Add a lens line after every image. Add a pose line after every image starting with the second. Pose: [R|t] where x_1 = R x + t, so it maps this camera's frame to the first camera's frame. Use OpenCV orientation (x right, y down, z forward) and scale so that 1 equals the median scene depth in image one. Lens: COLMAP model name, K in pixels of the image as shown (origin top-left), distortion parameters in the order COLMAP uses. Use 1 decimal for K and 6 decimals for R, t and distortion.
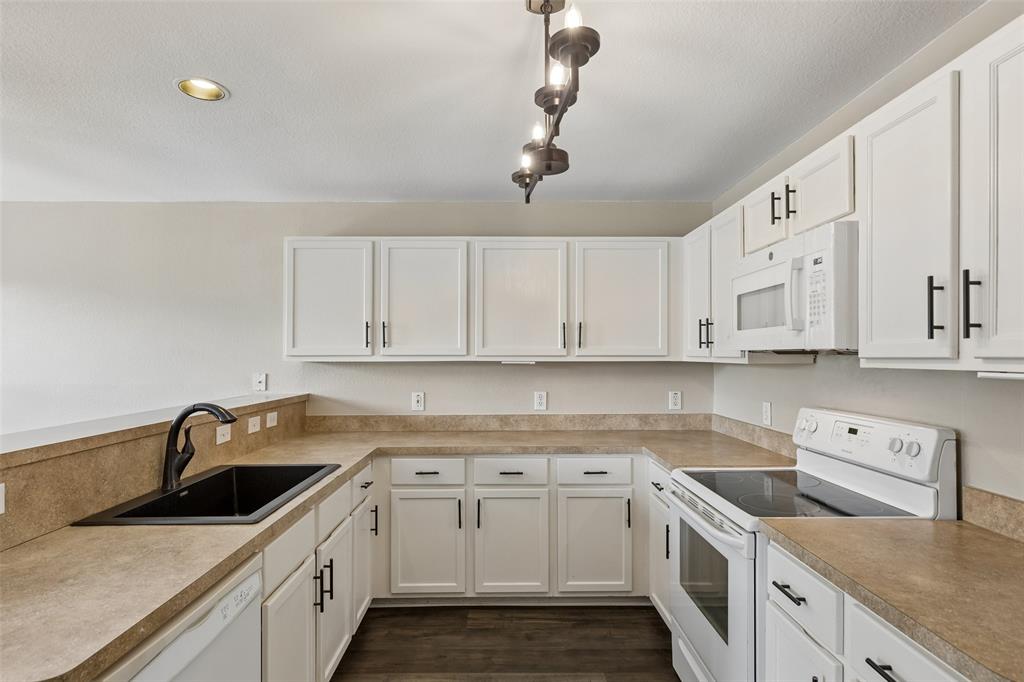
lens RADIAL K [[530.6, 0, 508.7], [0, 530.6, 351.8], [0, 0, 1]] dist [0.002064, -0.001441]
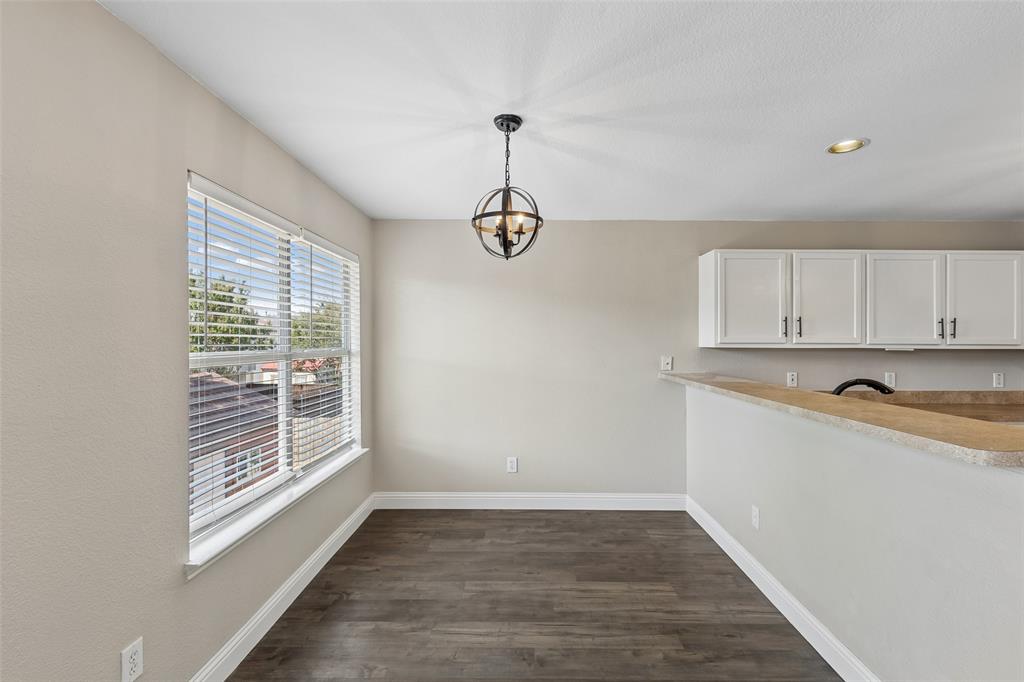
lens RADIAL K [[460.8, 0, 517.5], [0, 460.8, 337.4], [0, 0, 1]] dist [0.002955, -0.001547]
pose [[0.999587, 0.005621, -0.028176, -0.876746], [-0.005592, 0.999984, 0.001123, -0.004829], [0.028182, -0.000965, 0.999602, -0.129153]]
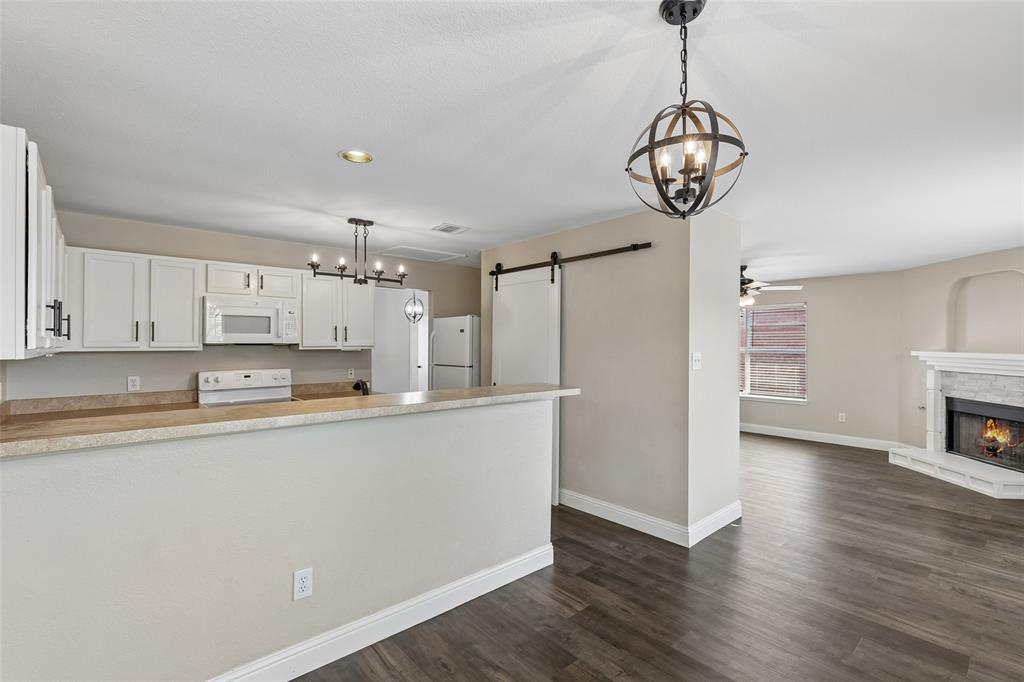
lens RADIAL K [[460.8, 0, 511.6], [0, 460.8, 338.0], [0, 0, 1]] dist [0.002955, -0.001547]
pose [[-0.665606, 0.009027, 0.746248, -1.120496], [-0.005140, 0.999848, -0.016679, 0.000409], [-0.746285, -0.014937, -0.665459, 0.960167]]
